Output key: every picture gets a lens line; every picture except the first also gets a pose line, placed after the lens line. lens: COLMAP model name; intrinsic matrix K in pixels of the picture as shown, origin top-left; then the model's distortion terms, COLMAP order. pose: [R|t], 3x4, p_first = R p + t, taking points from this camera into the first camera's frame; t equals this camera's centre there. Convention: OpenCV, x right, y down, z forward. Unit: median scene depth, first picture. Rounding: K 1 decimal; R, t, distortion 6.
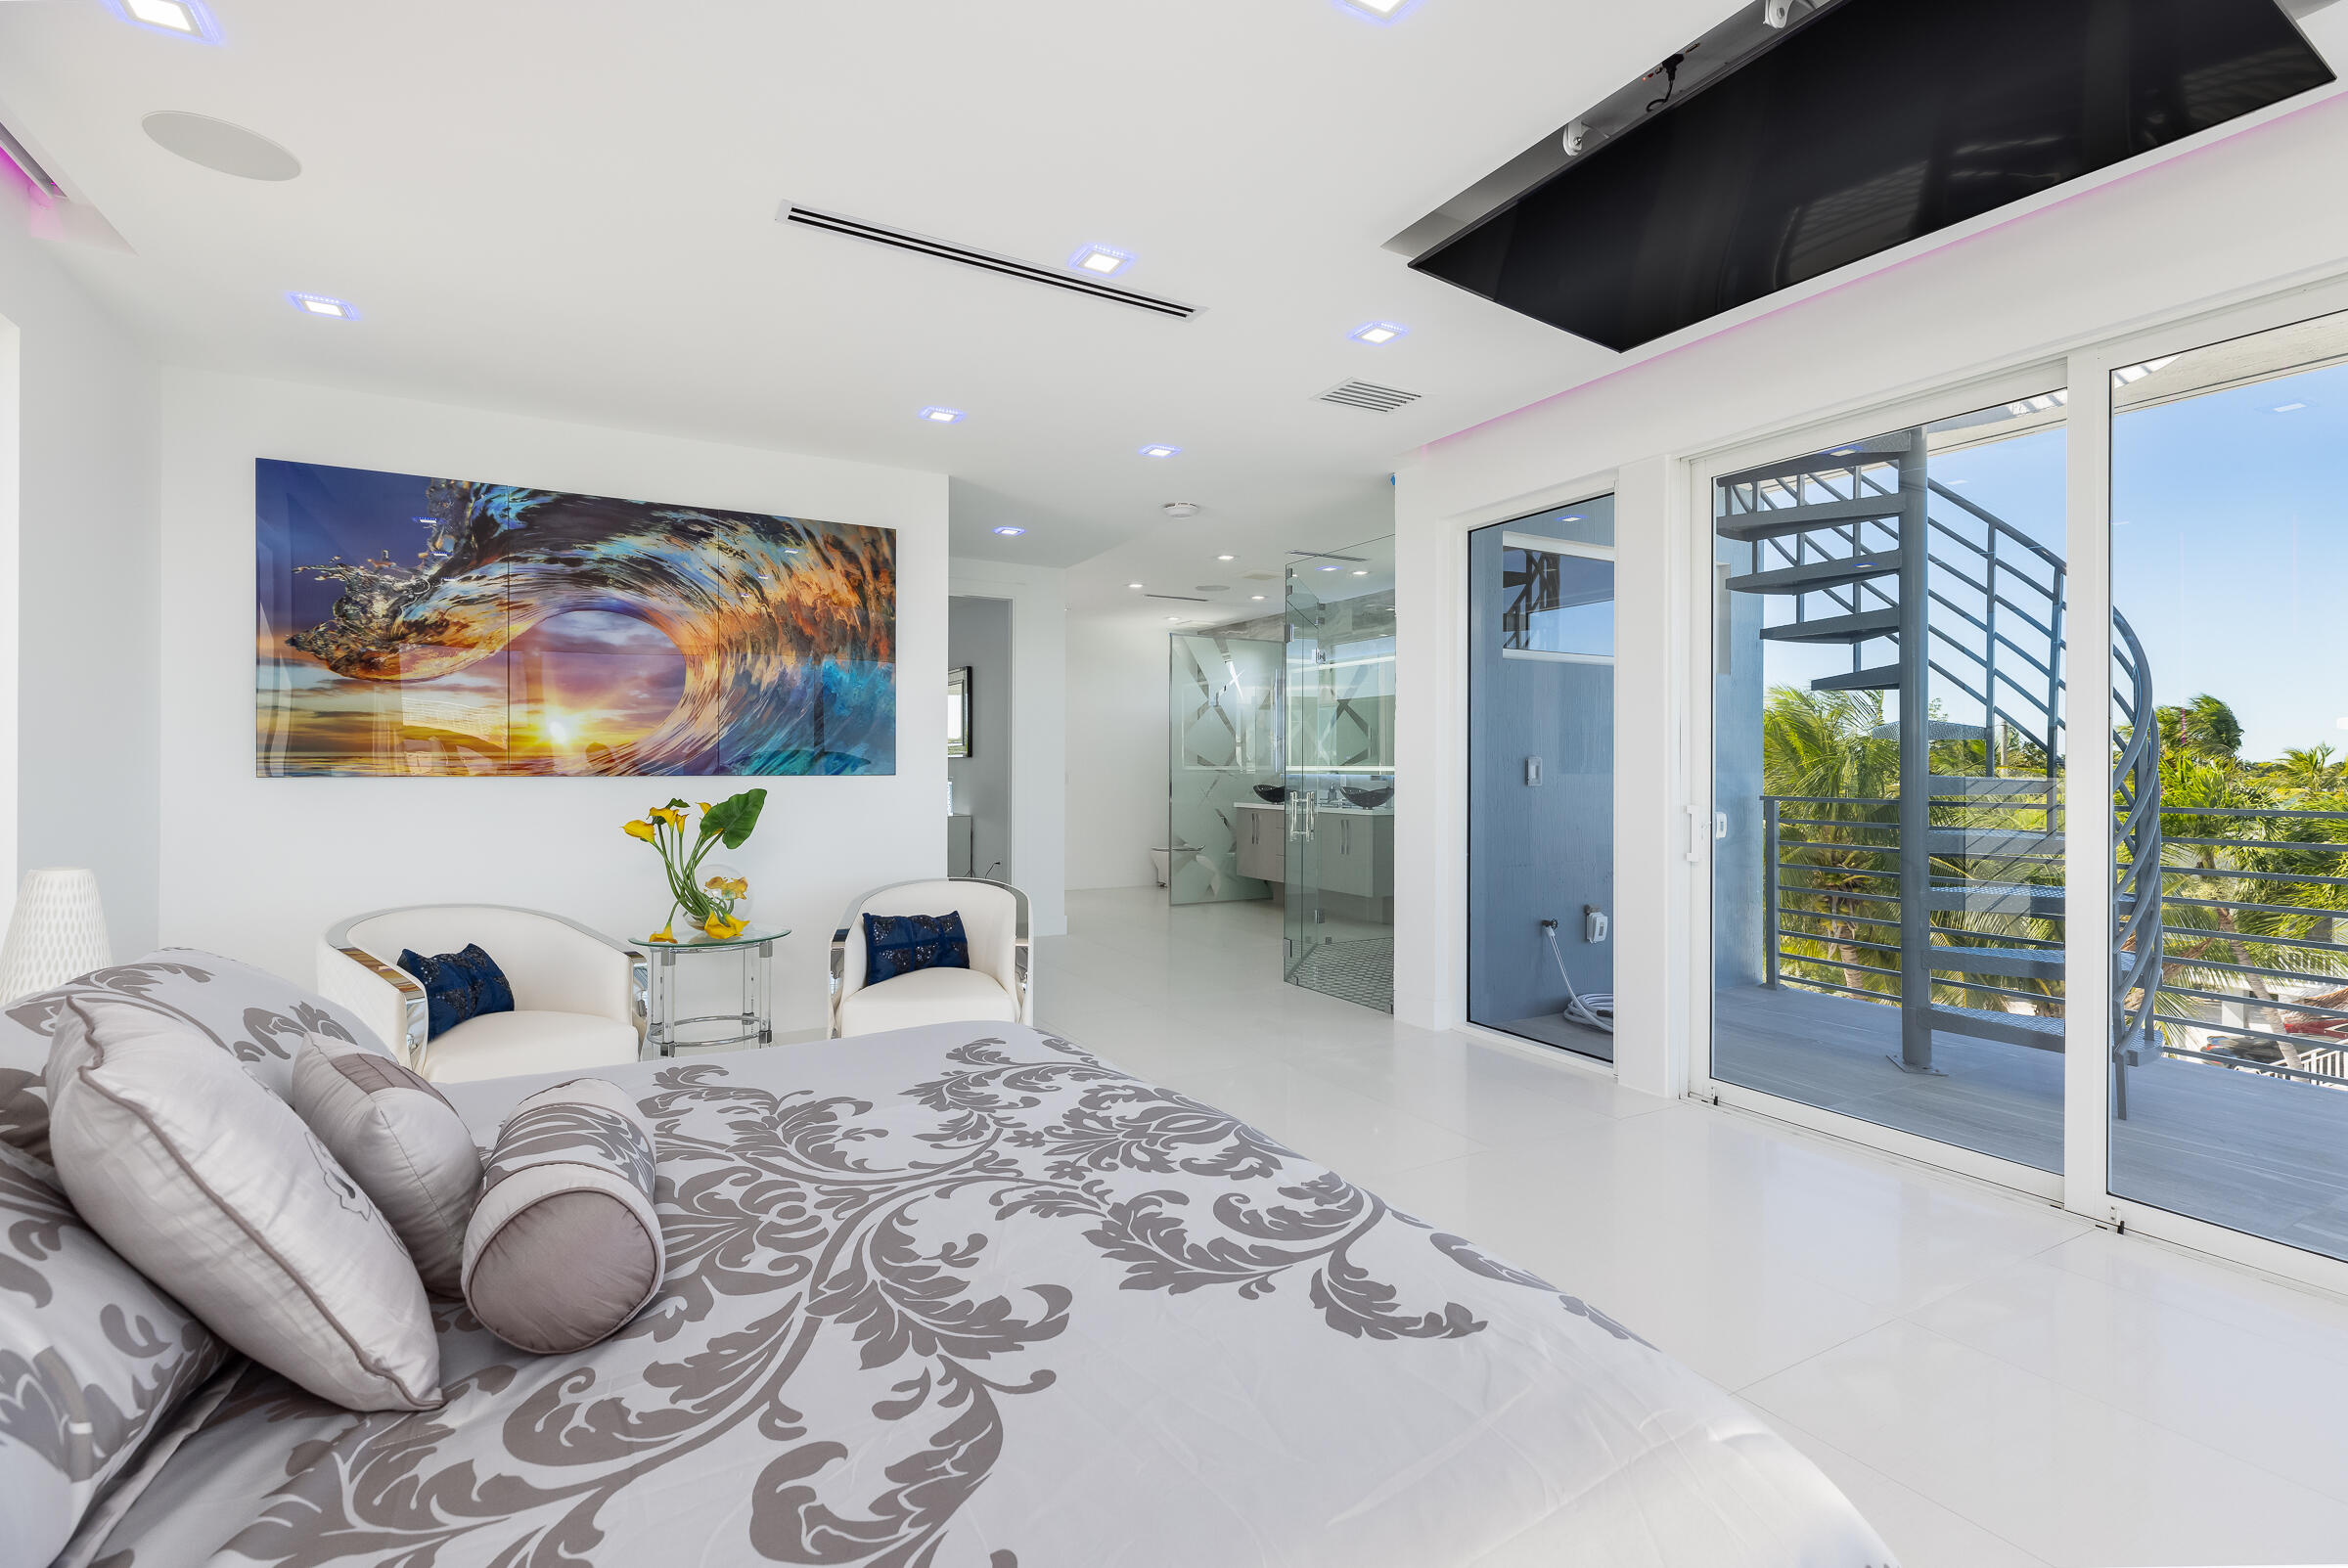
lens RADIAL K [[1060.1, 0, 1175.1], [0, 1060.1, 764.1], [0, 0, 1]] dist [0.003399, 0.000734]
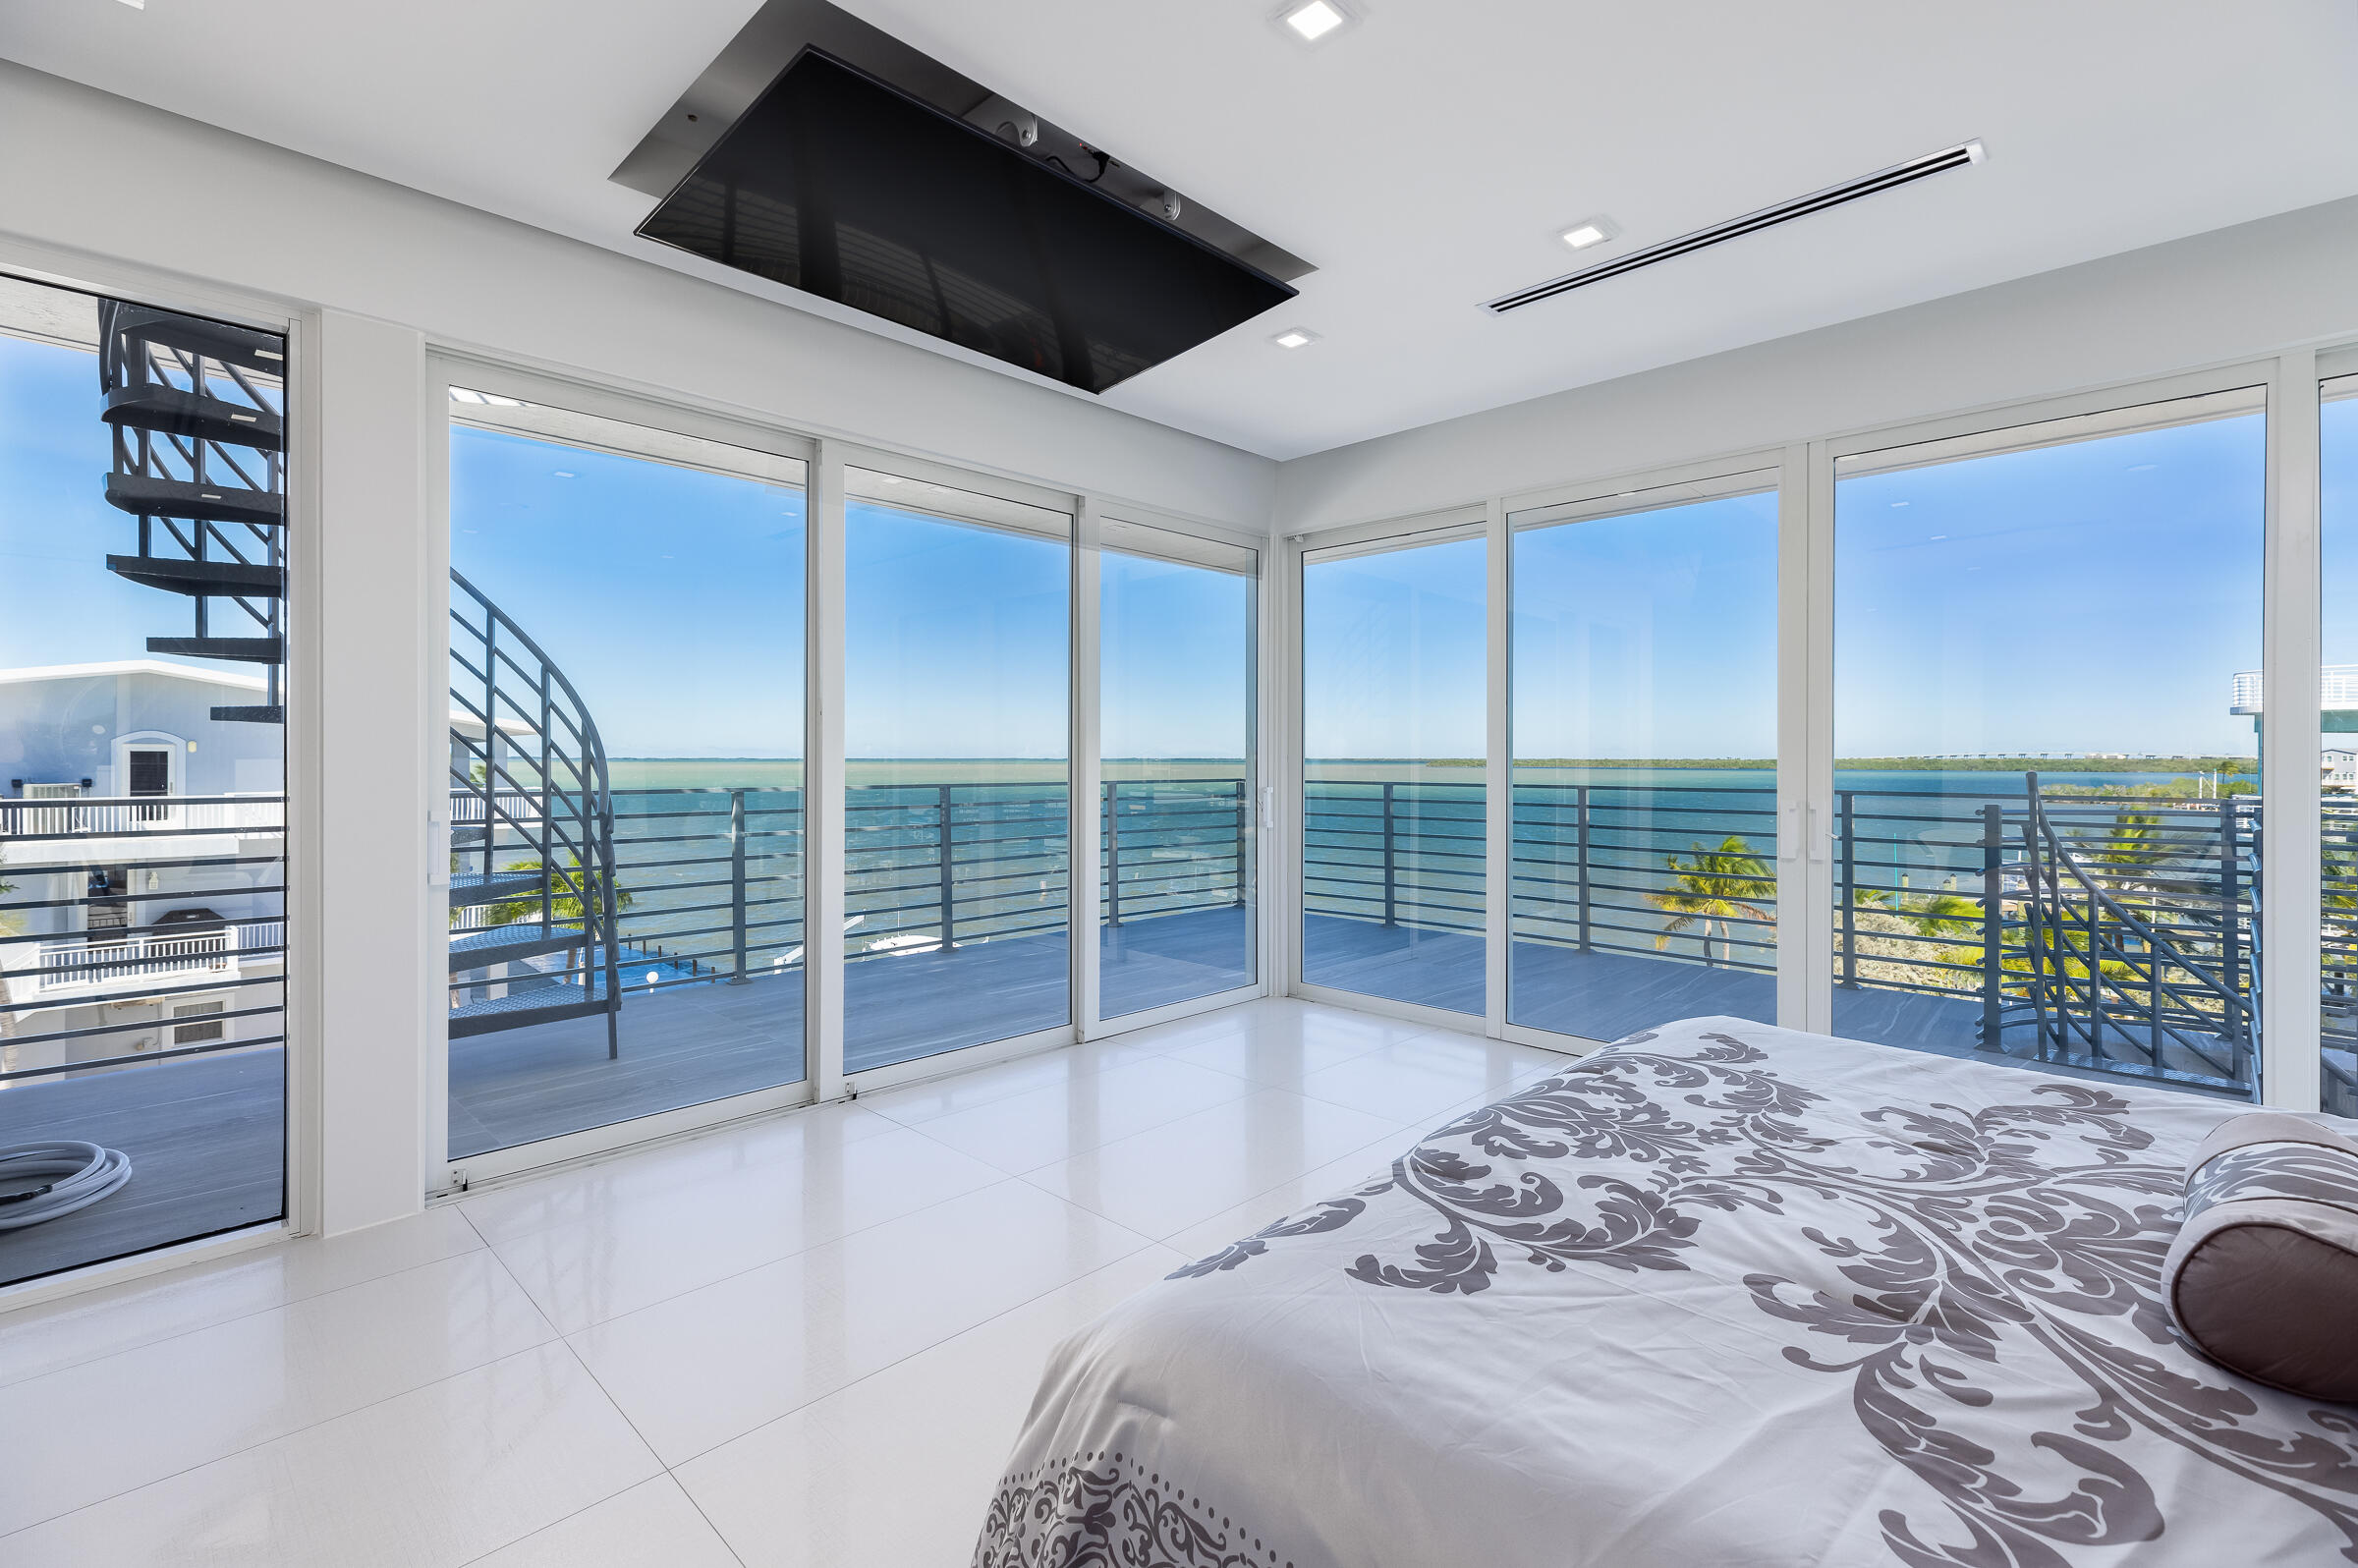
lens RADIAL K [[1046.3, 0, 1175.1], [0, 1046.3, 757.1], [0, 0, 1]] dist [-0.000083, 0.000362]
pose [[-0.274924, -0.005317, 0.961451, -0.531628], [-0.003278, 0.999984, 0.004593, -0.007090], [-0.961460, -0.001888, -0.274937, 0.989925]]
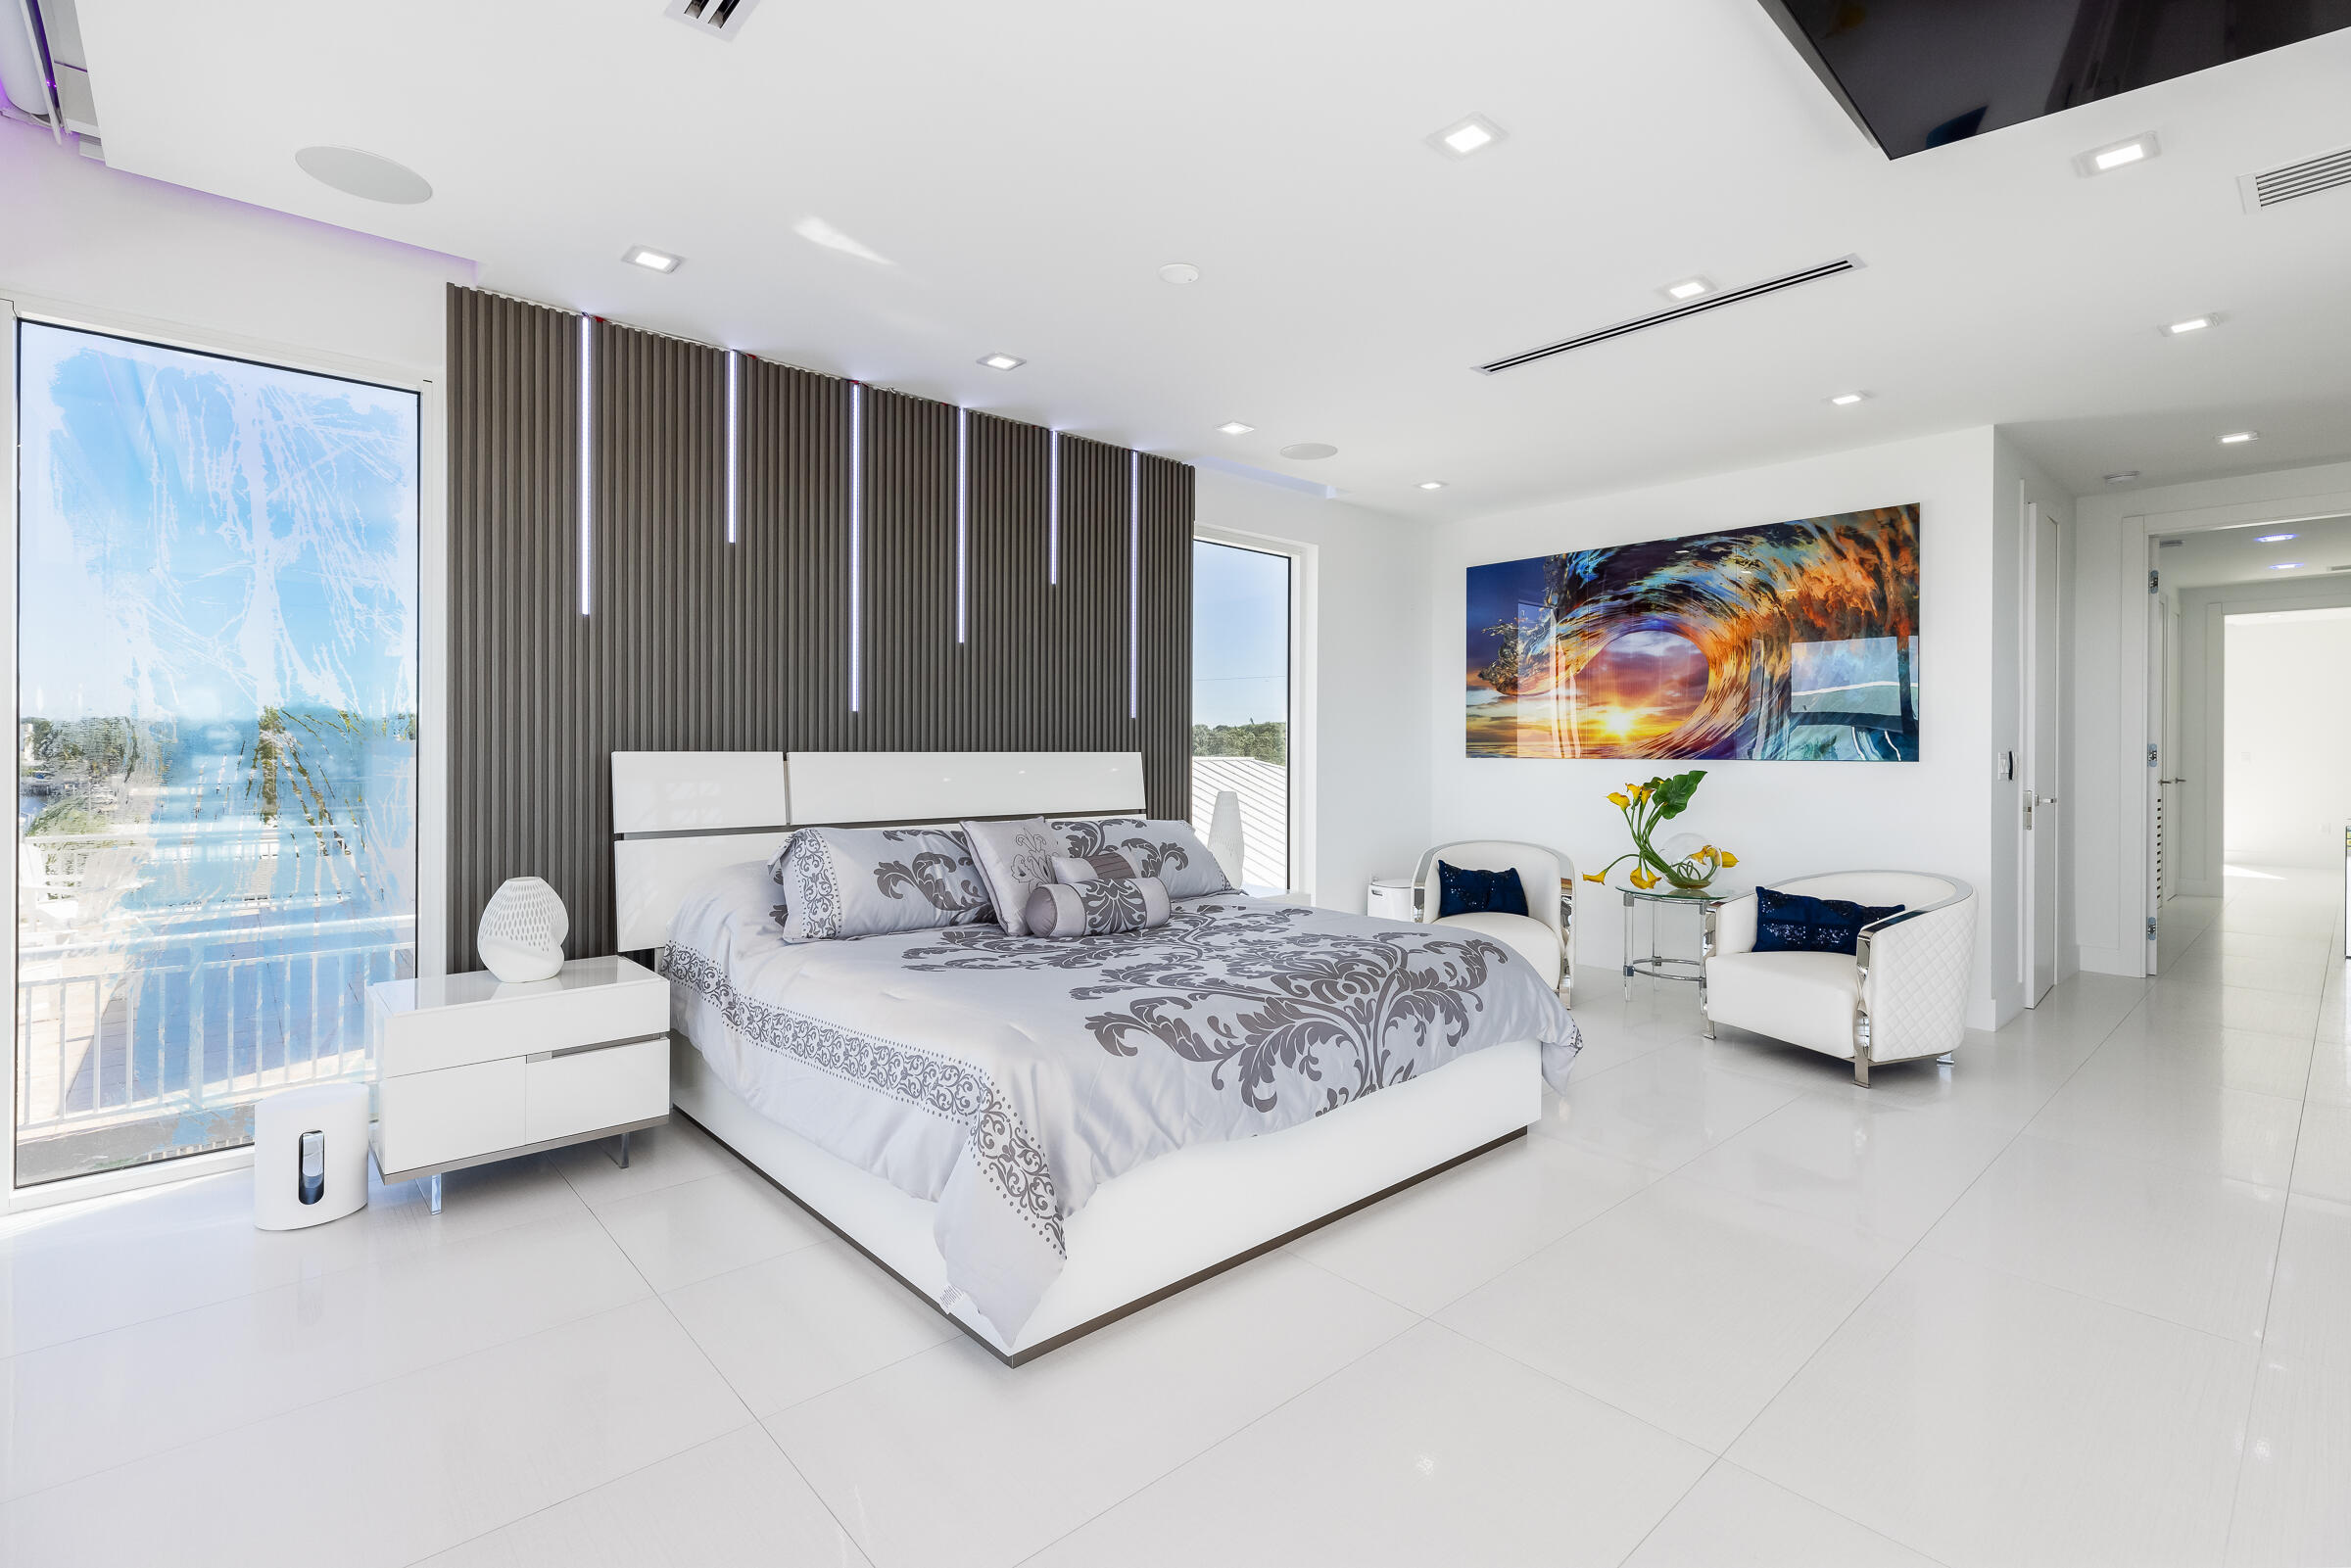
lens RADIAL K [[1080.3, 0, 1220.8], [0, 1080.3, 755.1], [0, 0, 1]] dist [0.003129, 0.000227]
pose [[0.248745, 0.014115, -0.968466, 0.660517], [0.013173, 0.999752, 0.017954, -0.026142], [0.968479, -0.017223, 0.248497, 0.186216]]
